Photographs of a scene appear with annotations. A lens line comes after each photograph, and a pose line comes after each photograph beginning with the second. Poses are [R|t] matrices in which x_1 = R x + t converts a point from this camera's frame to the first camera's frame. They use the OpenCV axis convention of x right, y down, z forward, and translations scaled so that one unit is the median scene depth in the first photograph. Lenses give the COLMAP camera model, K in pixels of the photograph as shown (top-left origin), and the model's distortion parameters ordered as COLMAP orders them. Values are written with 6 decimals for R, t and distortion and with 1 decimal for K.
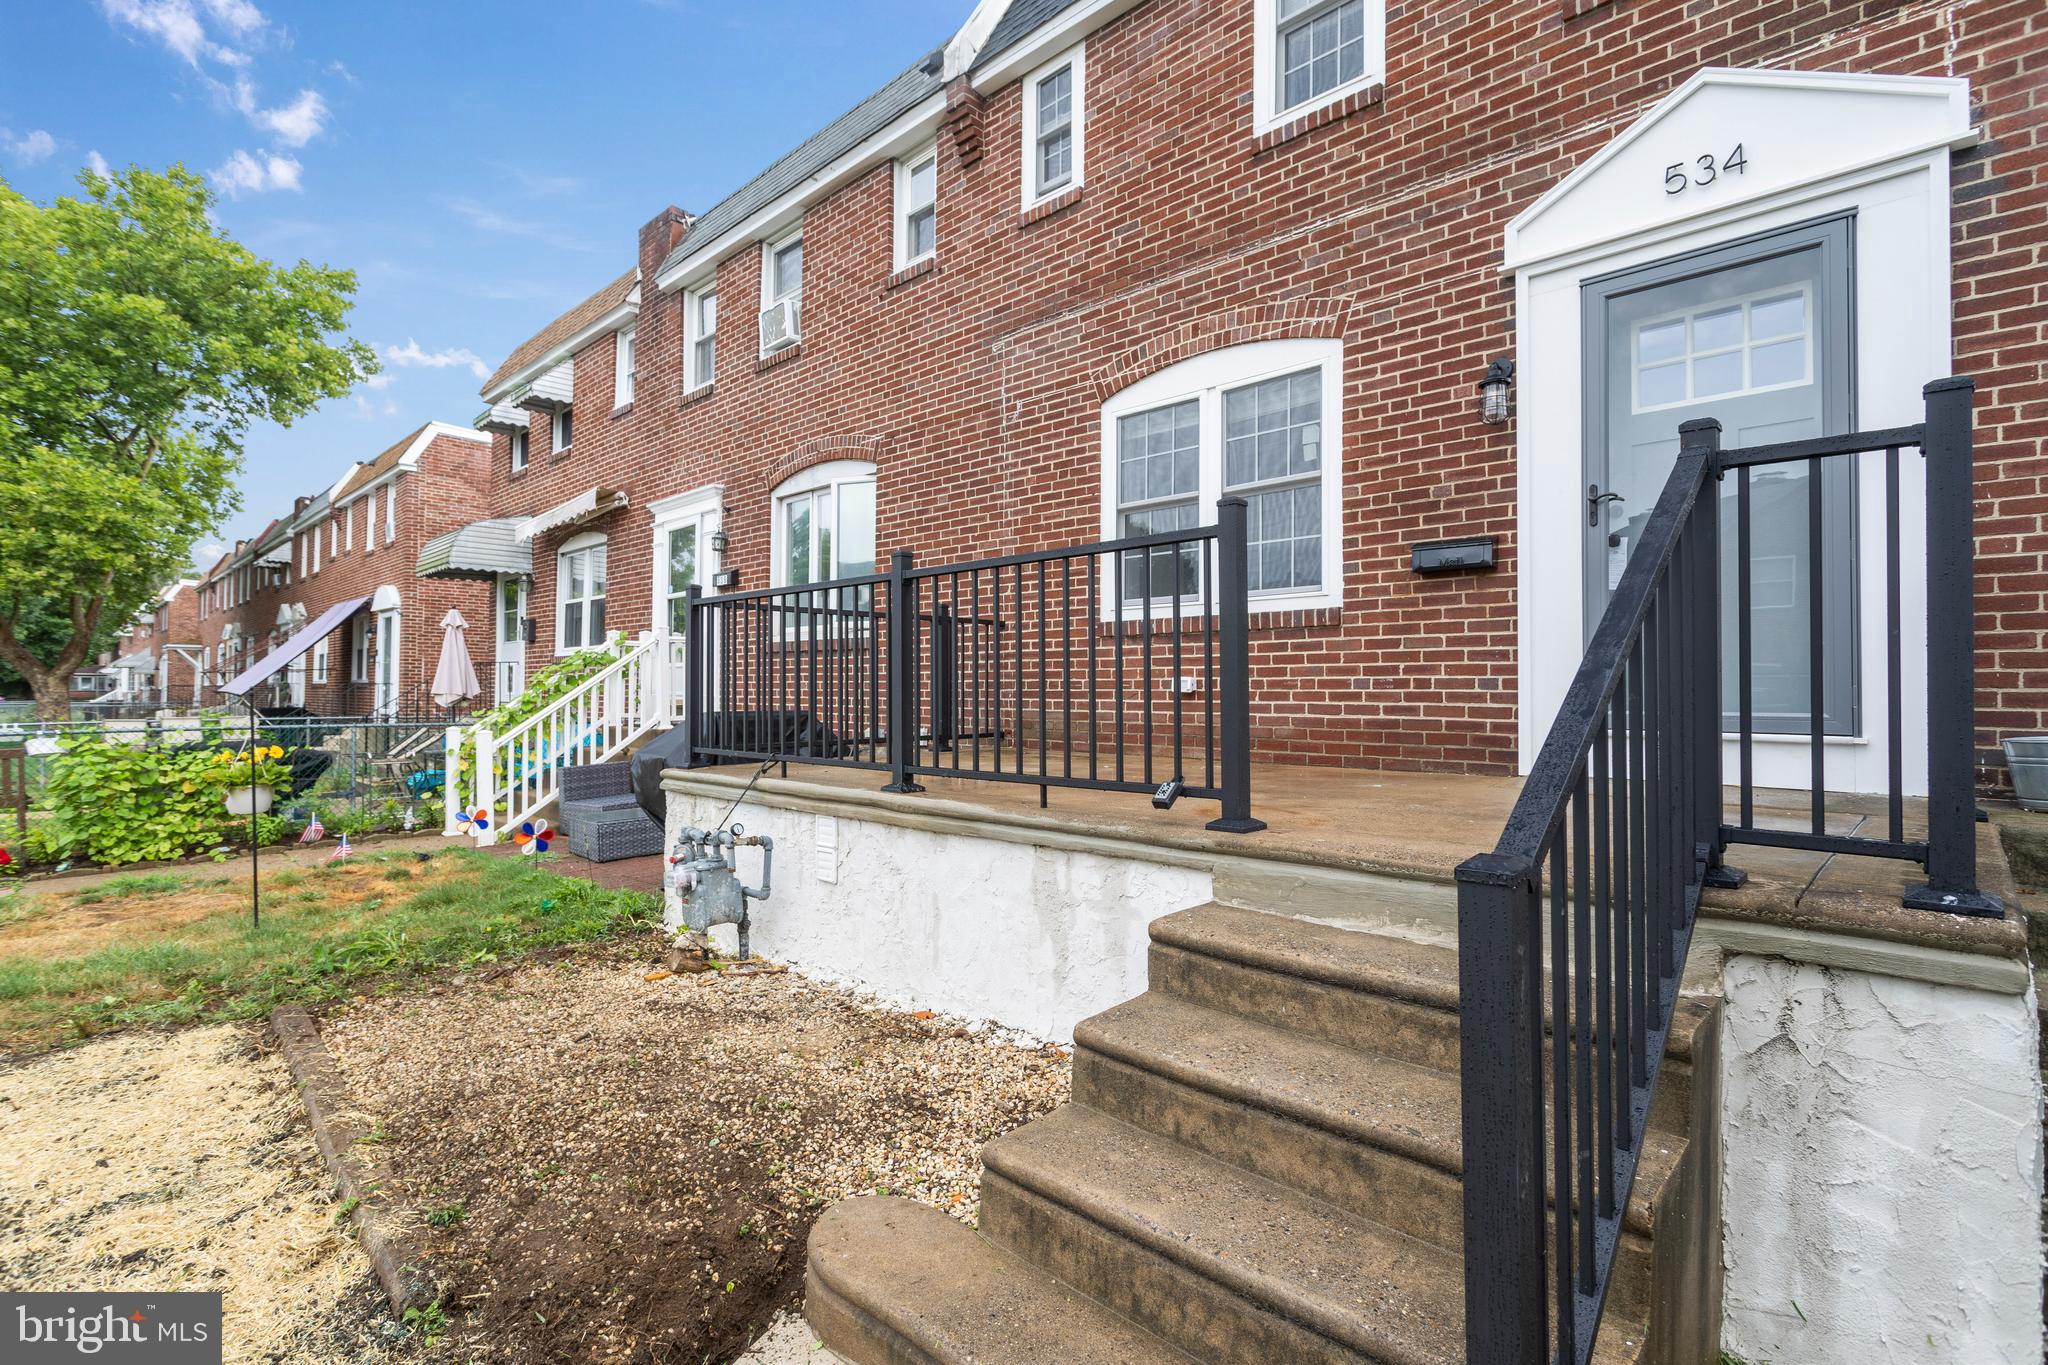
lens RADIAL K [[985.4, 0, 1003.5], [0, 985.4, 677.2], [0, 0, 1]] dist [-0.001473, 0.002186]
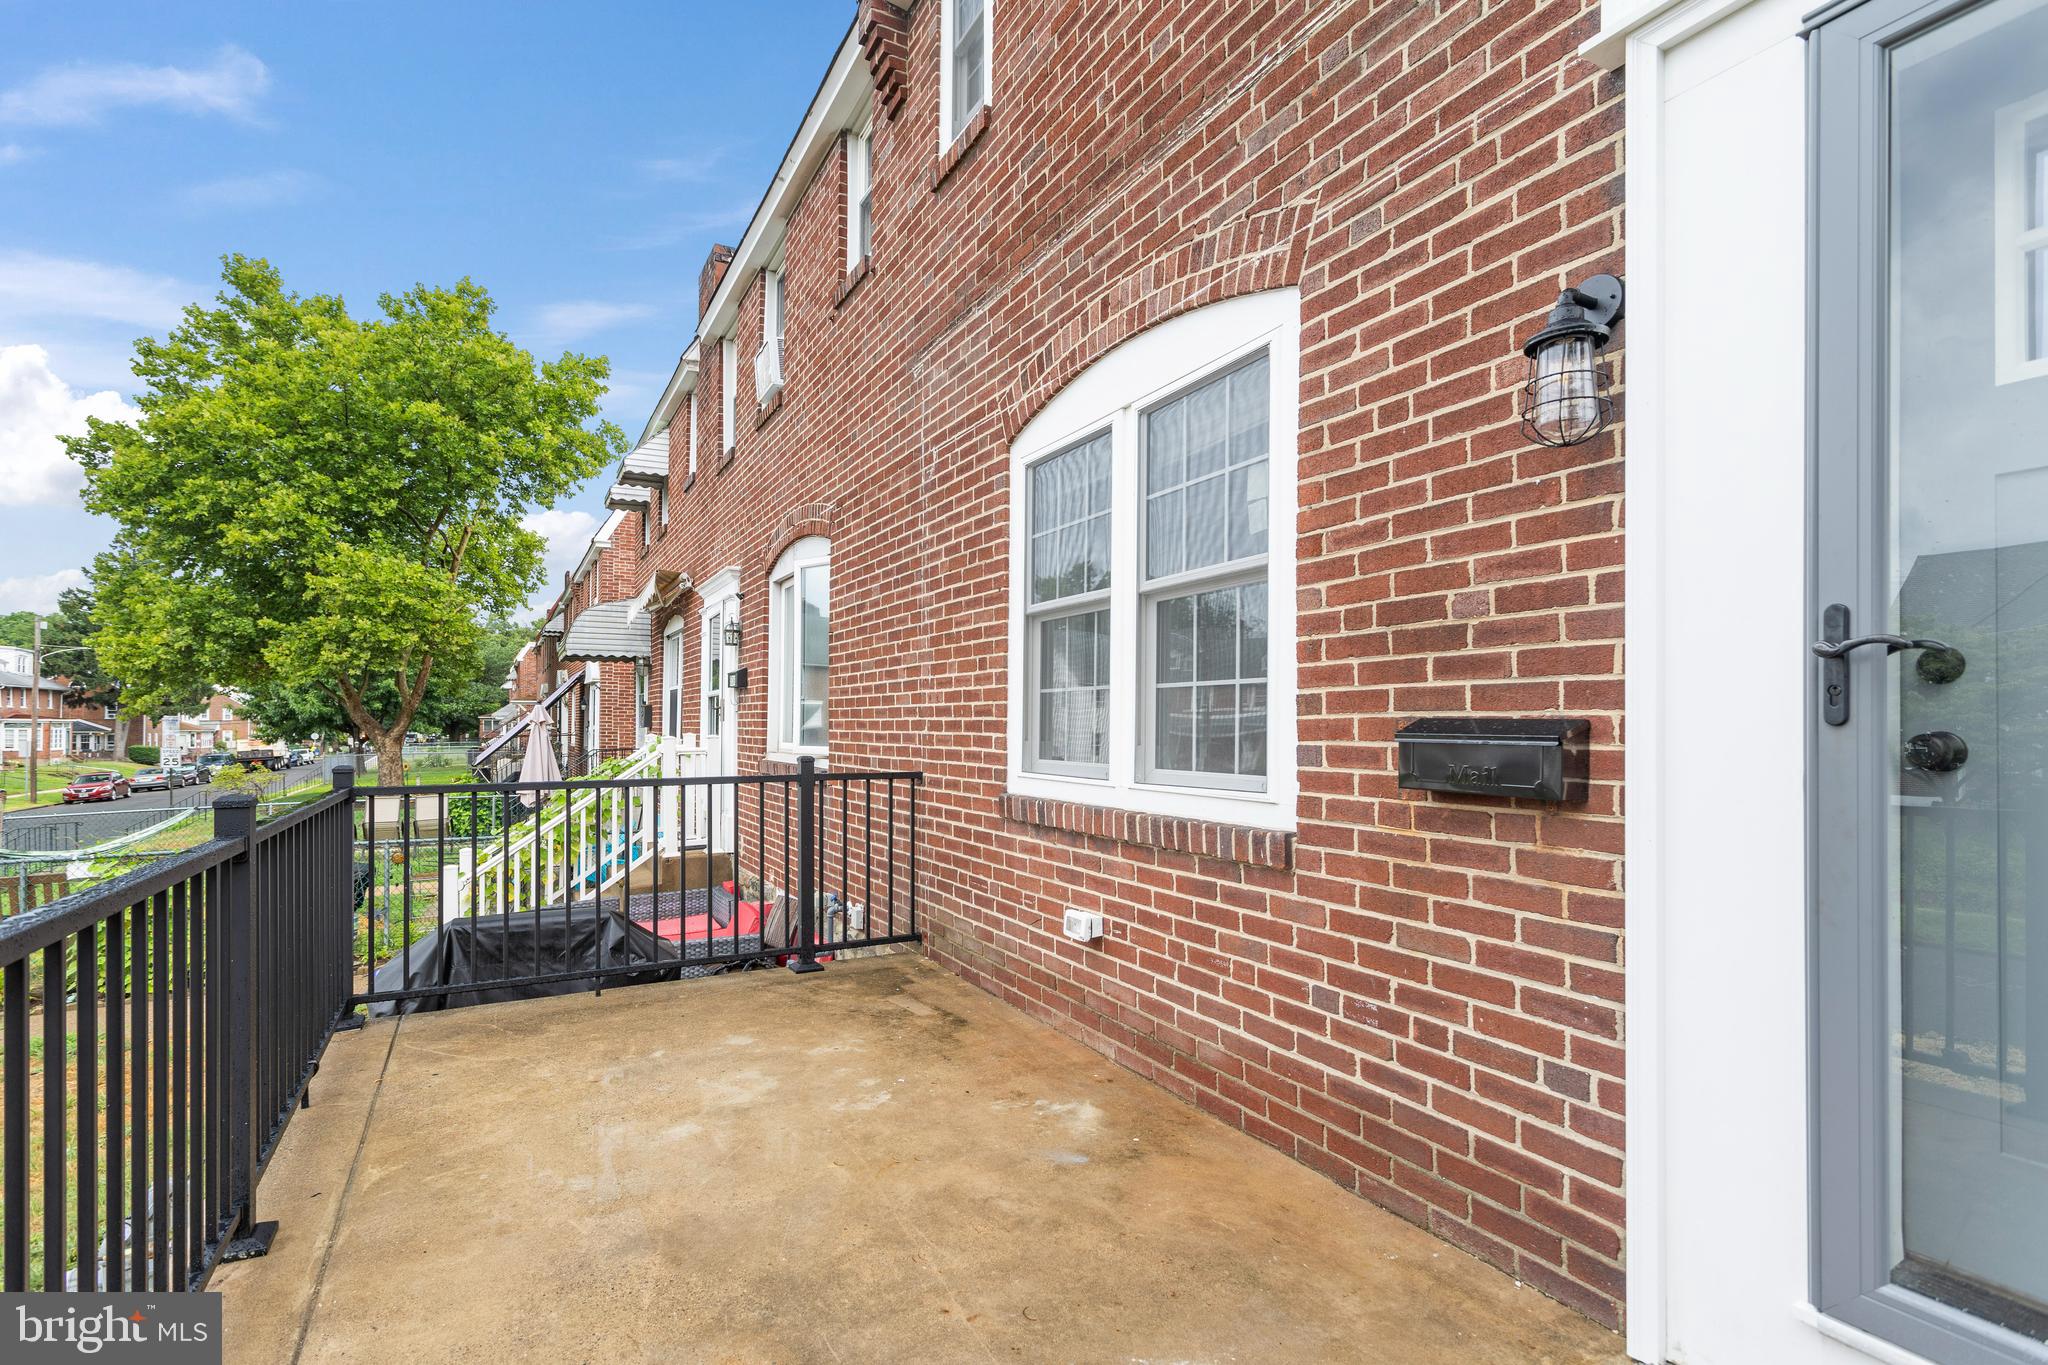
lens RADIAL K [[985.4, 0, 1014.4], [0, 985.4, 718.6], [0, 0, 1]] dist [-0.001473, 0.002186]
pose [[0.955463, -0.003161, -0.295095, 0.339264], [0.006477, 0.999926, 0.010262, -0.128312], [0.295041, -0.011716, 0.955413, 0.467502]]
